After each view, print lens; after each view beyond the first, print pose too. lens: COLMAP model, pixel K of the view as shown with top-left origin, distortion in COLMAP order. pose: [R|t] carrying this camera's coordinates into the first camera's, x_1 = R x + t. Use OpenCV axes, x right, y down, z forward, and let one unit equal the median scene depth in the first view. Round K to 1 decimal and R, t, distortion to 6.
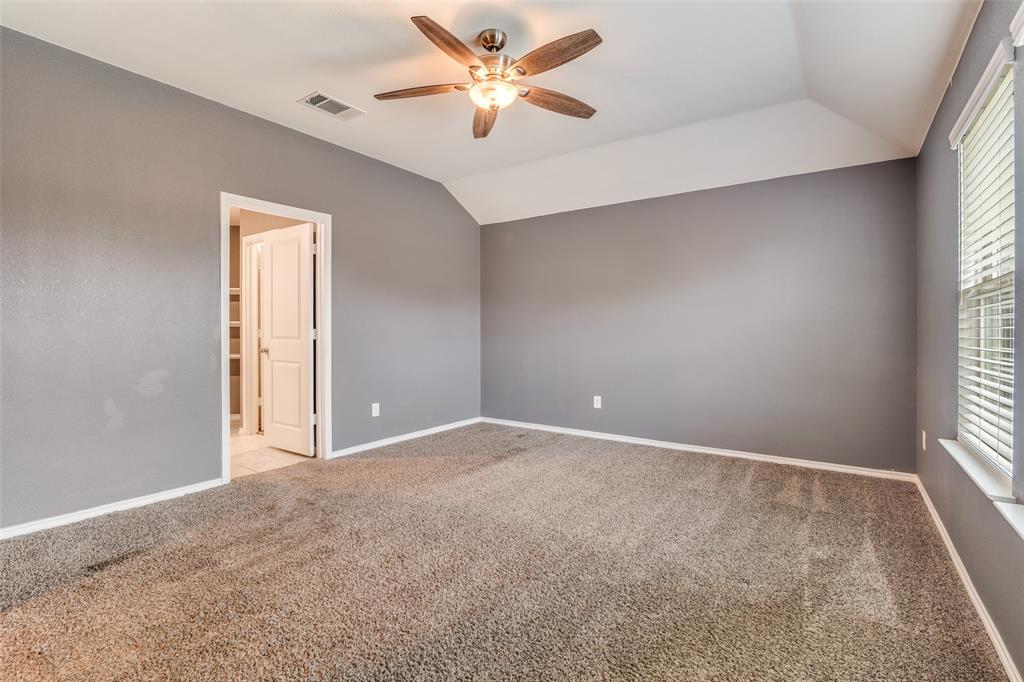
lens RADIAL K [[476.0, 0, 512.2], [0, 476.0, 335.4], [0, 0, 1]] dist [-0.015874, -0.000152]
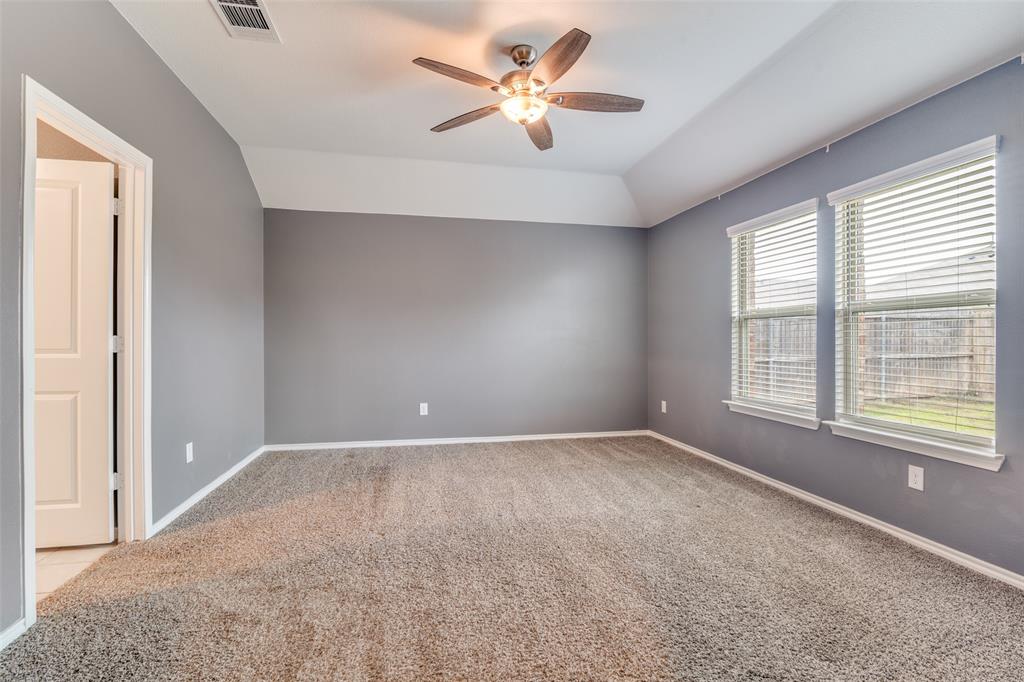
lens RADIAL K [[476.0, 0, 514.9], [0, 476.0, 342.0], [0, 0, 1]] dist [-0.015874, -0.000152]
pose [[0.680411, -0.004111, 0.732819, -0.548841], [0.005809, 0.999983, 0.000216, -0.002686], [-0.732807, 0.004110, 0.680424, 0.216242]]
